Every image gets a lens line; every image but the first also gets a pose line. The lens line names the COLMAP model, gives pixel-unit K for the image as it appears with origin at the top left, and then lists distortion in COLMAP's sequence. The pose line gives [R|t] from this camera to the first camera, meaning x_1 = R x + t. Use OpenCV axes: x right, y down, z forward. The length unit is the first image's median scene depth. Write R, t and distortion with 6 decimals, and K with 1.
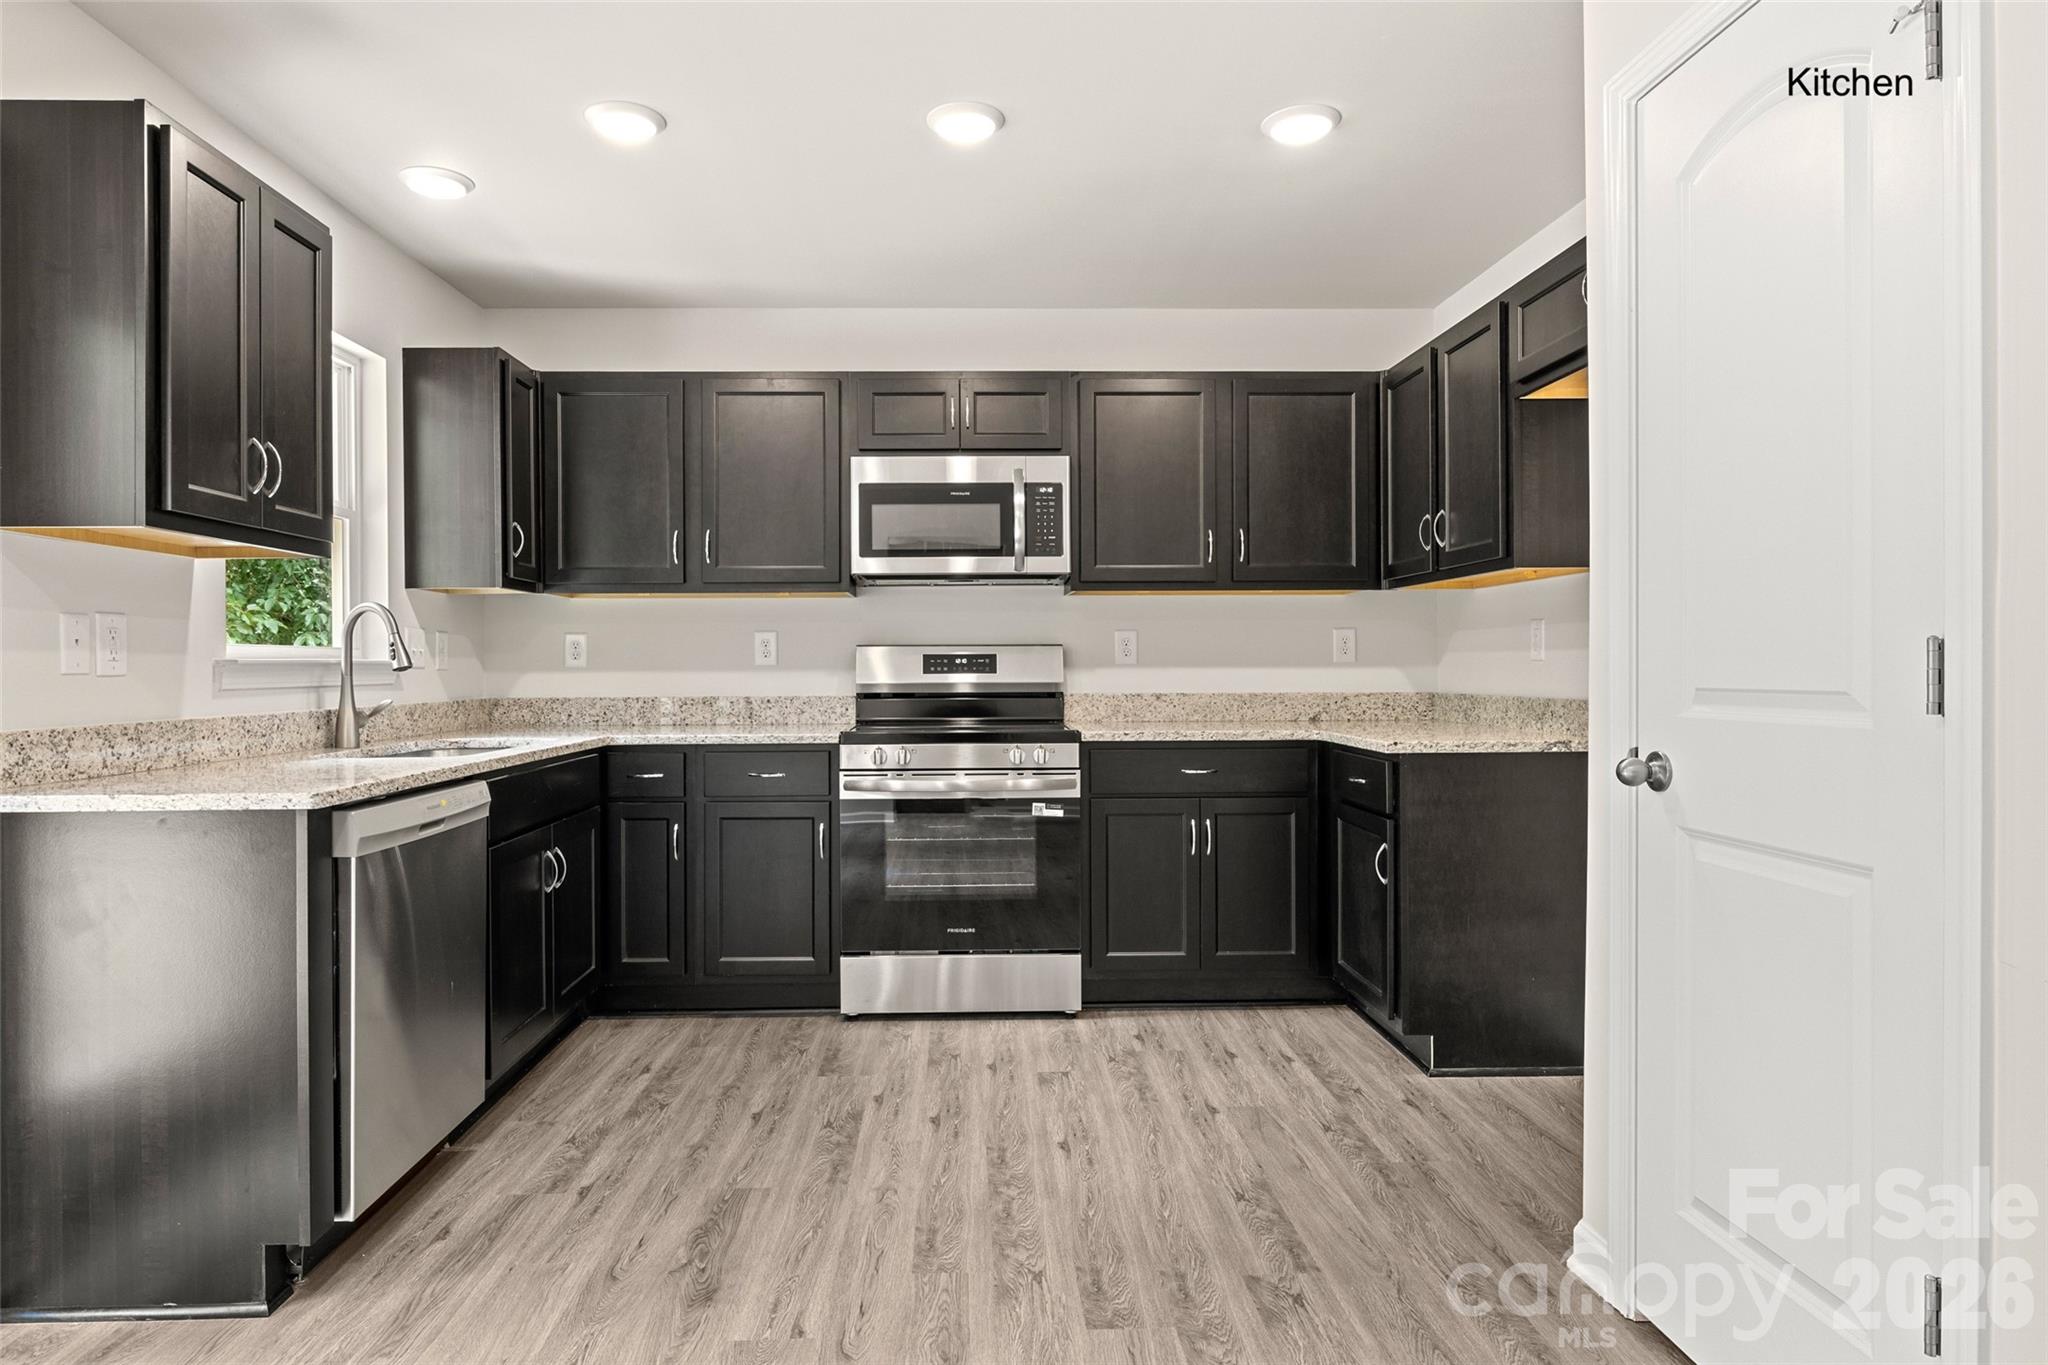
lens RADIAL K [[1163.4, 0, 992.3], [0, 1163.4, 665.4], [0, 0, 1]] dist [-0.000879, -0.000096]
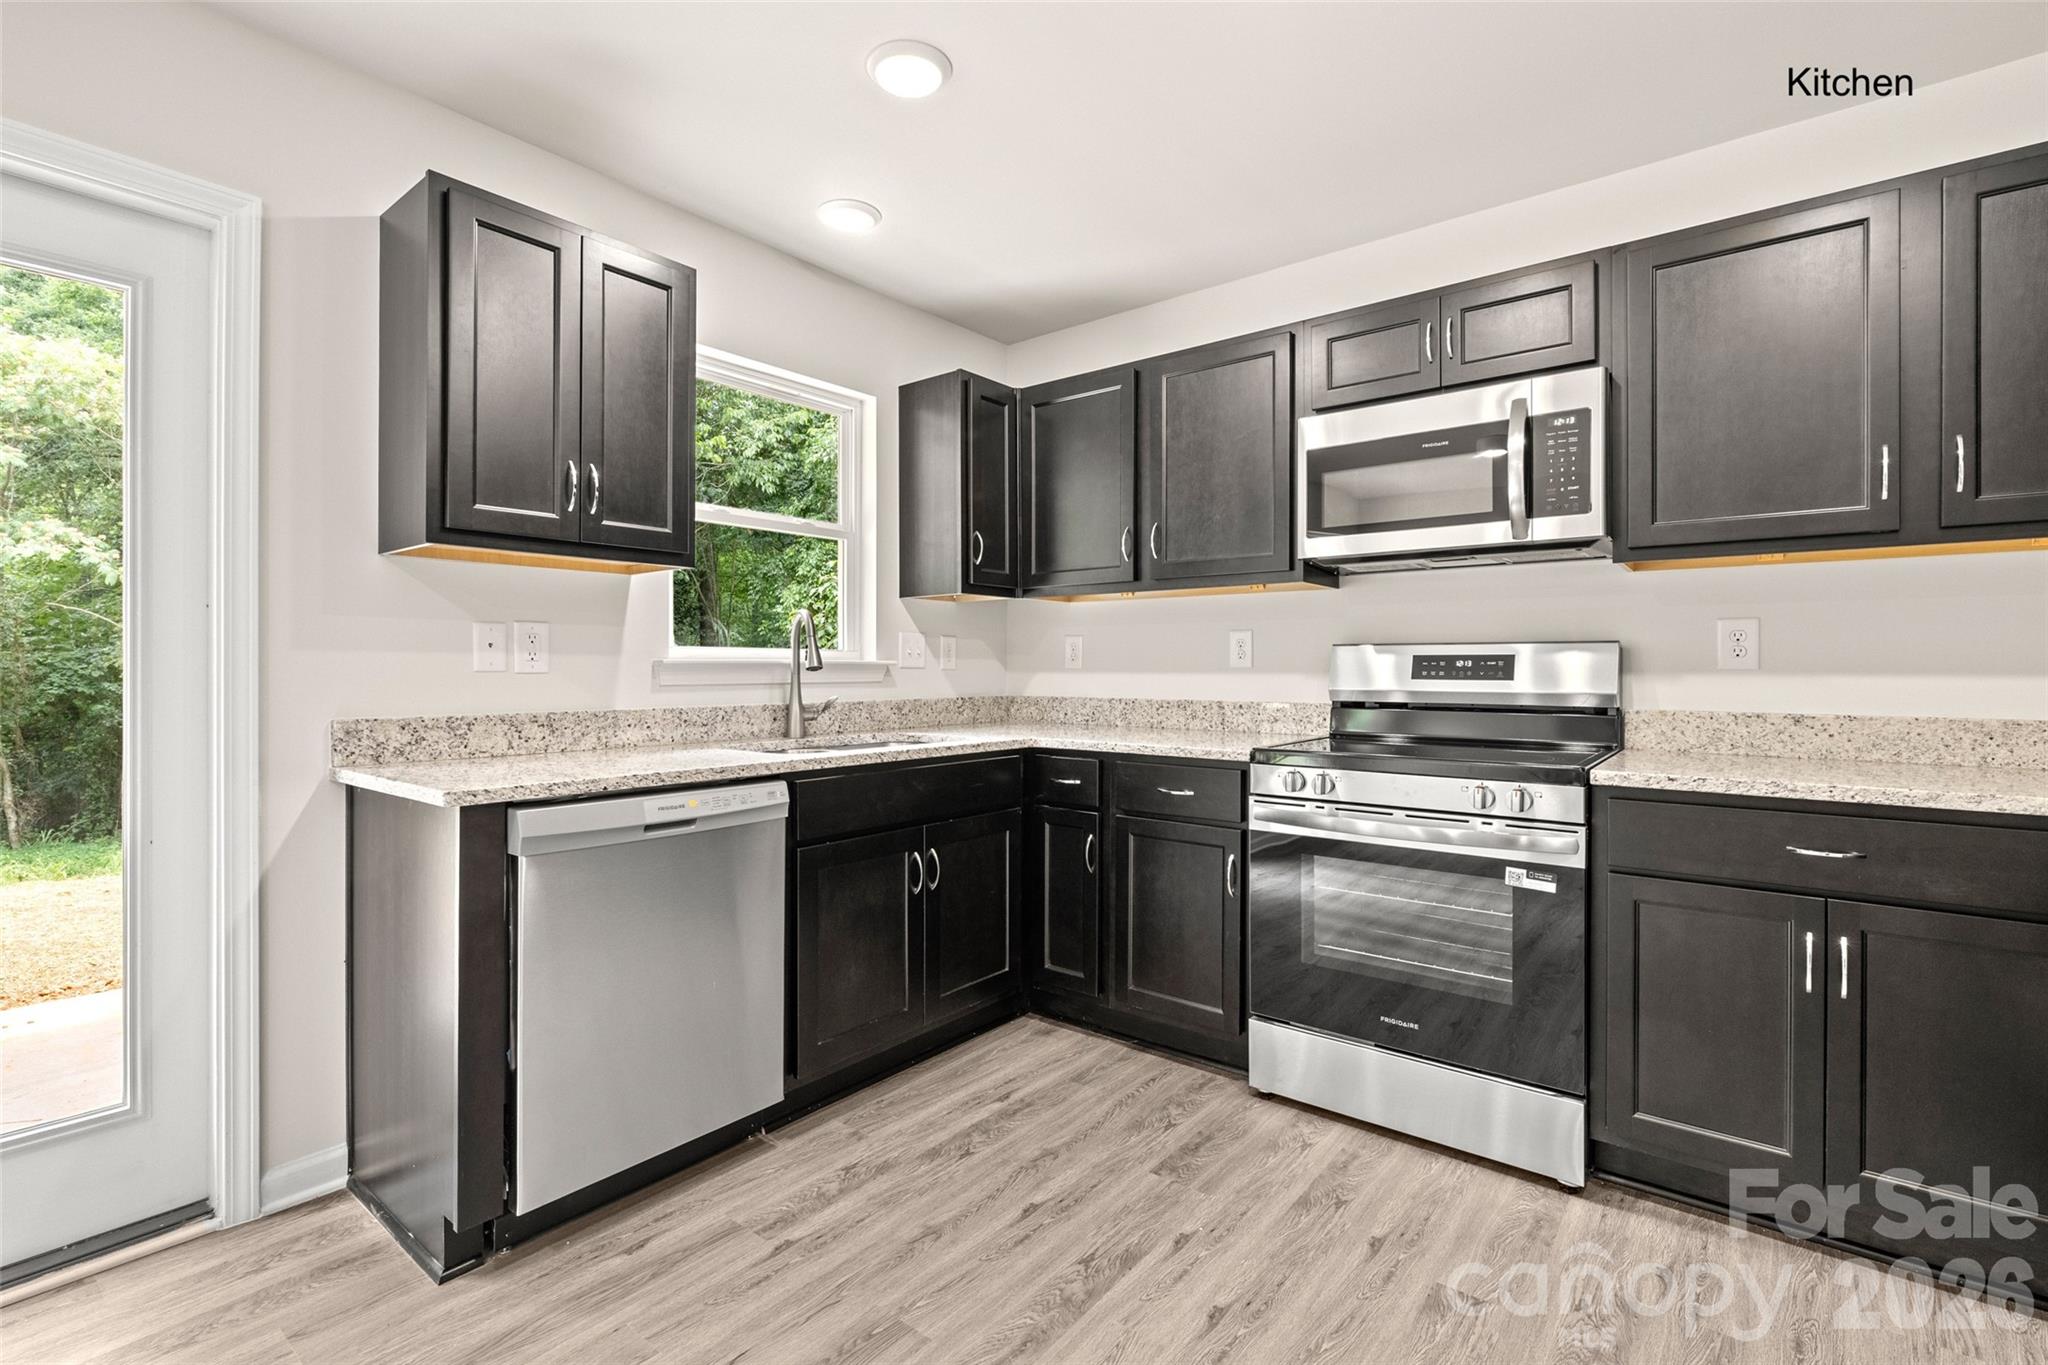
lens RADIAL K [[930.7, 0, 1018.9], [0, 930.7, 667.5], [0, 0, 1]] dist [-0.003593, 0.000458]
pose [[0.761347, 0.006427, -0.648313, 0.176506], [-0.005319, 0.999979, 0.003666, -0.002159], [0.648323, 0.000658, 0.761365, 0.391091]]
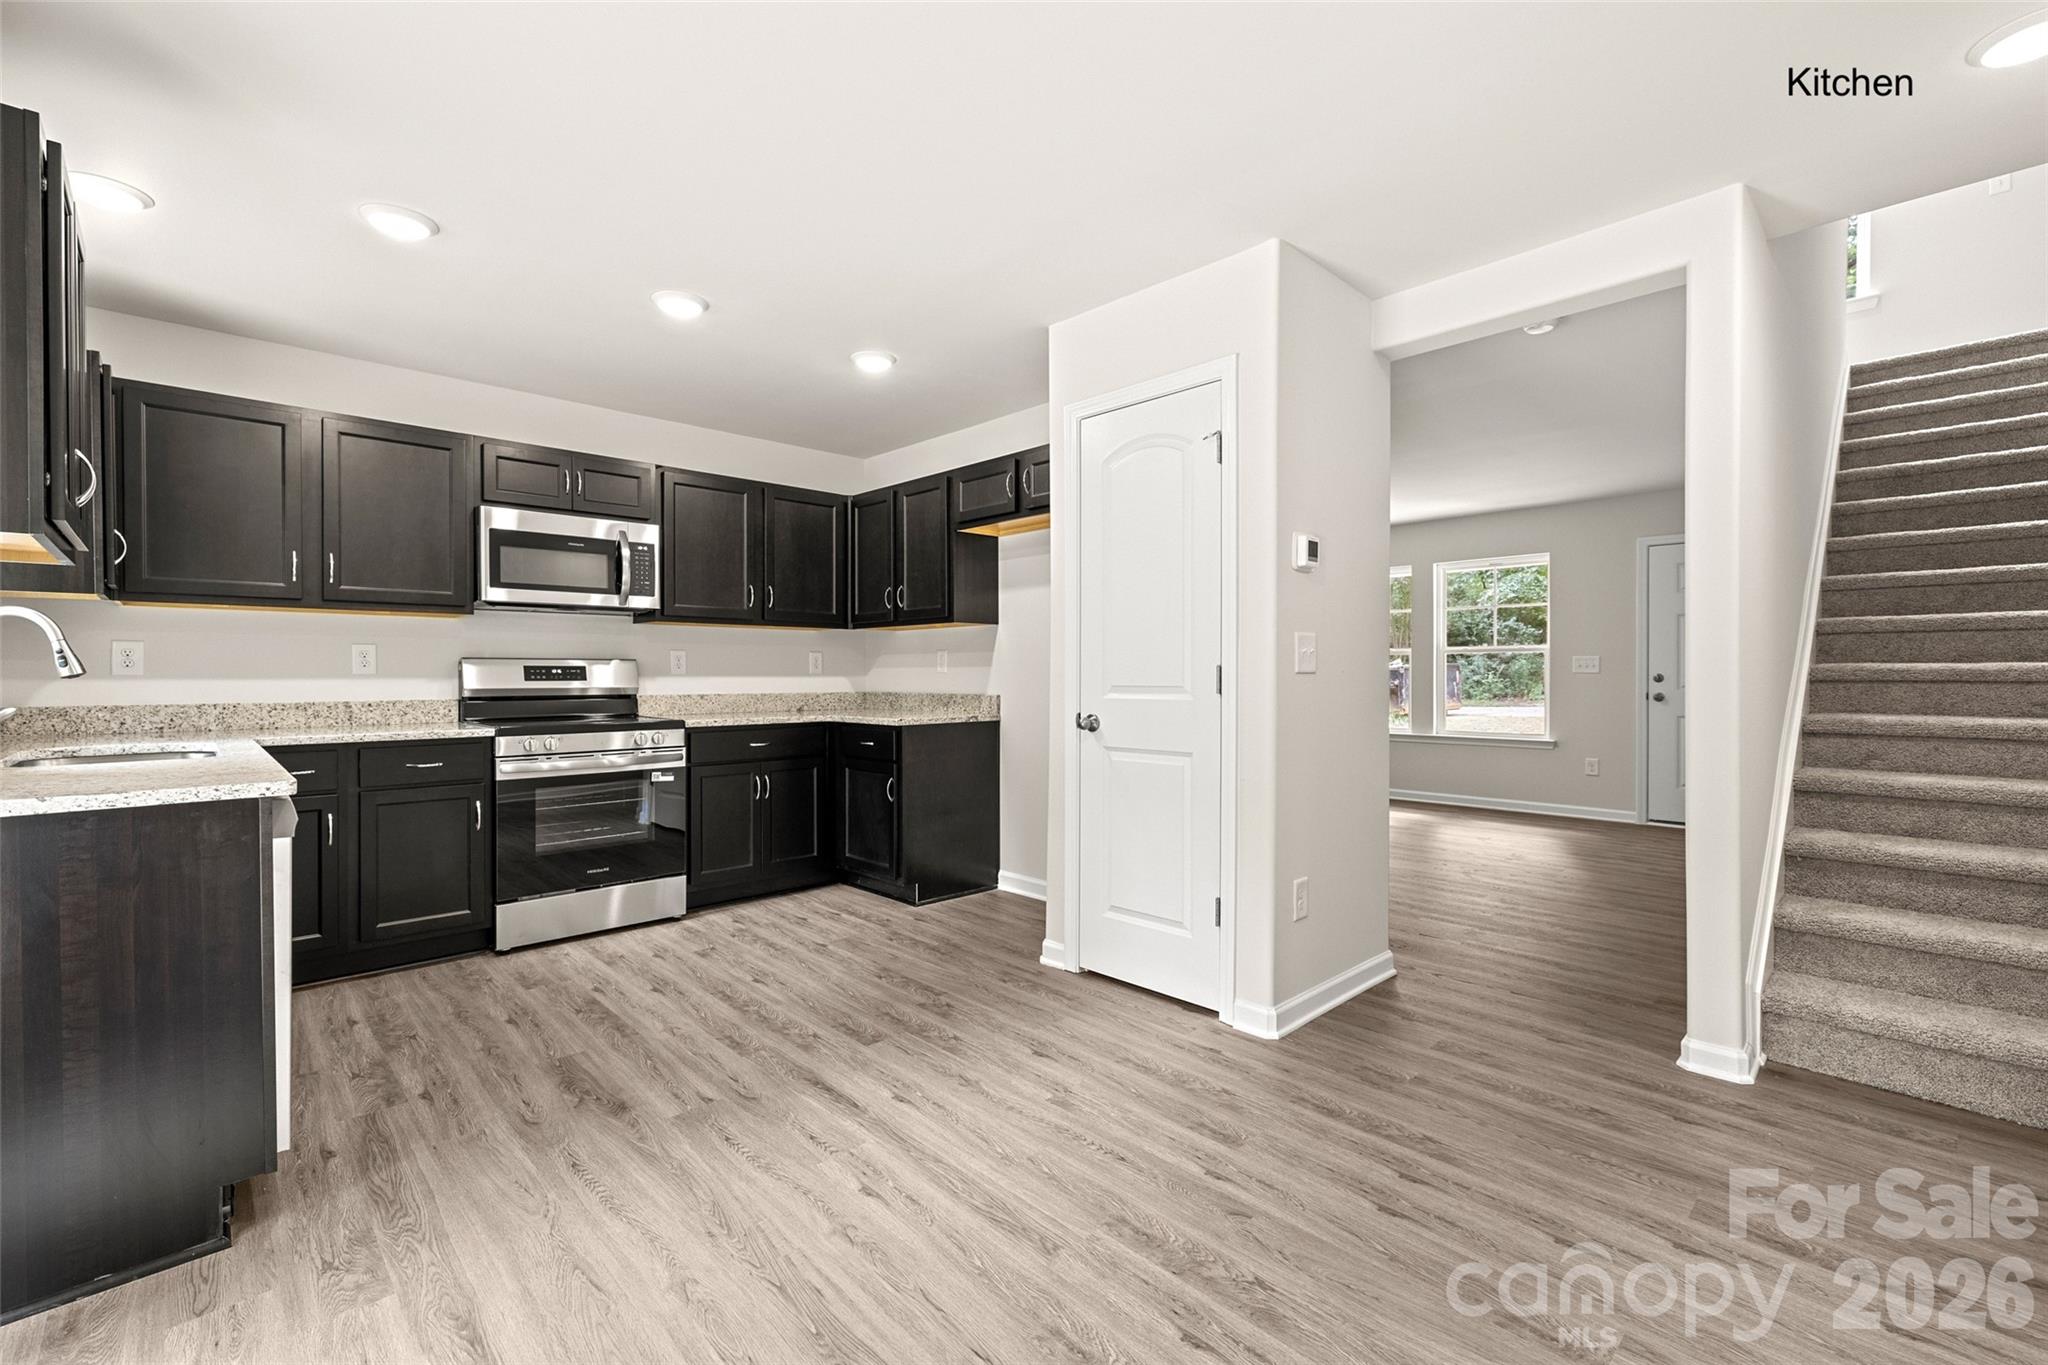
lens RADIAL K [[870.3, 0, 1024.0], [0, 870.3, 682.5], [0, 0, 1]] dist [-0.000875, -0.000151]
pose [[0.739512, -0.002378, 0.673139, -0.346288], [-0.002736, 0.999975, 0.006538, 0.001373], [-0.673137, -0.006676, 0.739487, -0.080385]]
